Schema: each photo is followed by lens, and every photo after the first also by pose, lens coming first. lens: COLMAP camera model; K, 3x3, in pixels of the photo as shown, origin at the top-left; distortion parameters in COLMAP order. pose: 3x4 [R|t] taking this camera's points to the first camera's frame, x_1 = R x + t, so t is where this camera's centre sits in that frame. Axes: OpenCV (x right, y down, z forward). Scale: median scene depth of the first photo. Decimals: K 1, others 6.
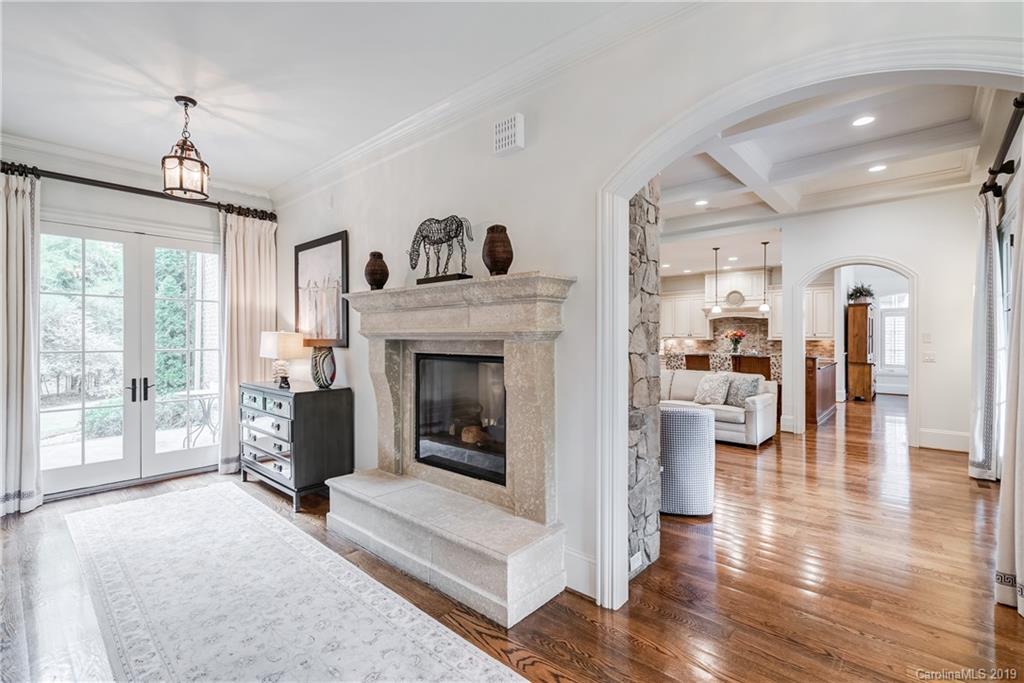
lens RADIAL K [[466.9, 0, 520.4], [0, 466.9, 337.3], [0, 0, 1]] dist [-0.005606, 0.001245]
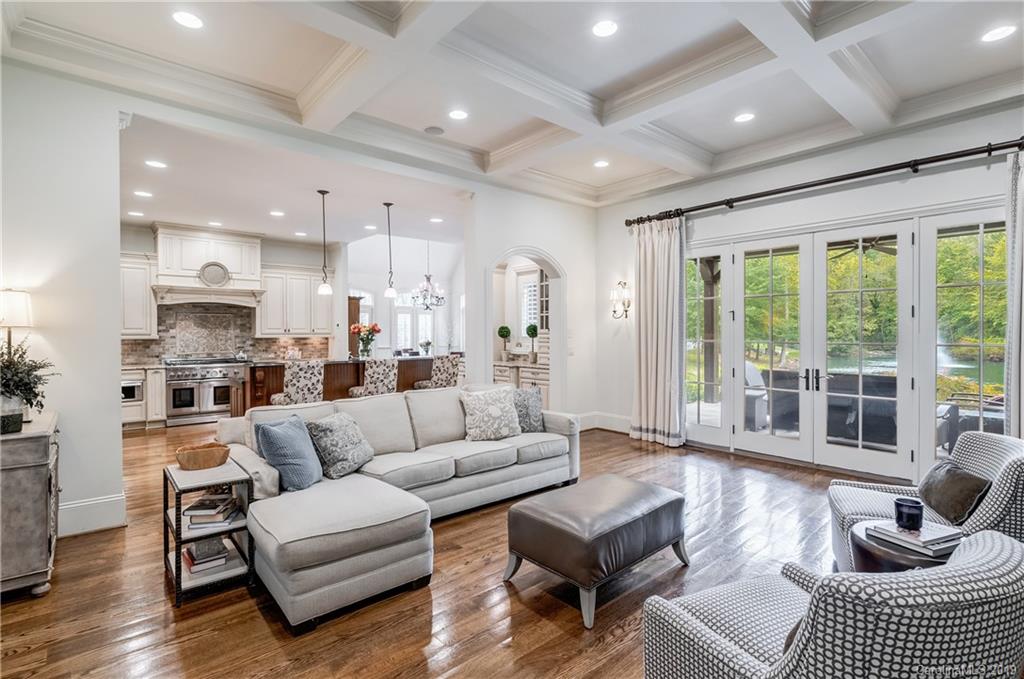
lens RADIAL K [[466.9, 0, 494.3], [0, 466.9, 338.0], [0, 0, 1]] dist [-0.005606, 0.001245]
pose [[0.135400, -0.012410, 0.990713, -0.145590], [0.005375, 0.999916, 0.011791, -0.000306], [-0.990776, 0.003729, 0.135455, 0.592965]]
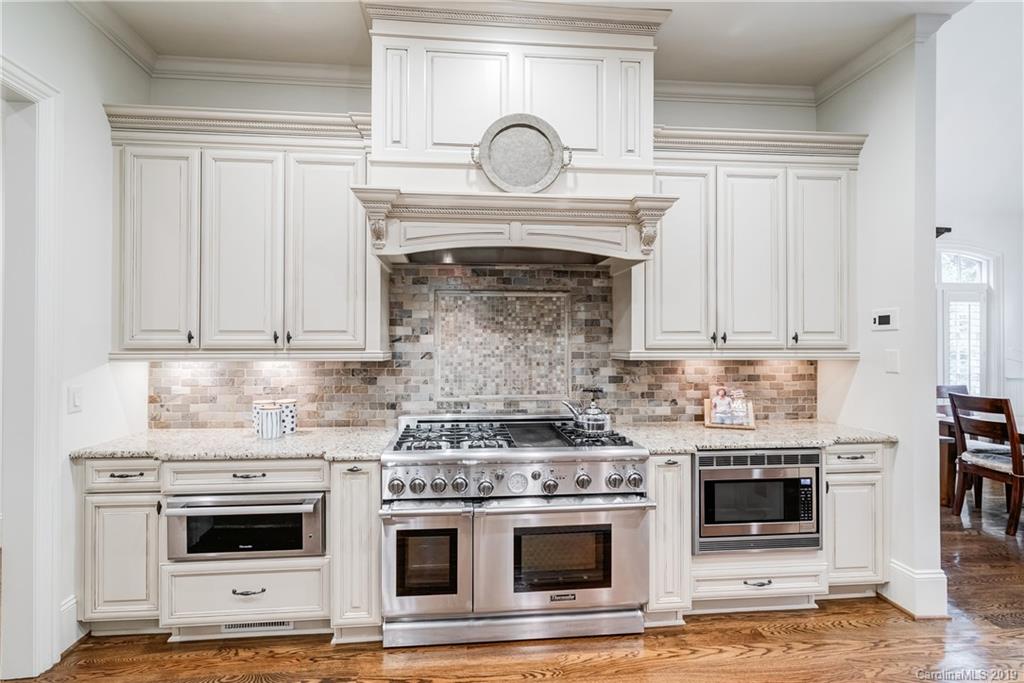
lens RADIAL K [[466.9, 0, 491.1], [0, 466.9, 344.3], [0, 0, 1]] dist [-0.005606, 0.001245]
pose [[0.694051, 0.001492, 0.719924, 0.344662], [0.000825, 0.999996, -0.002868, -0.001575], [-0.719925, 0.002584, 0.694047, 0.978147]]
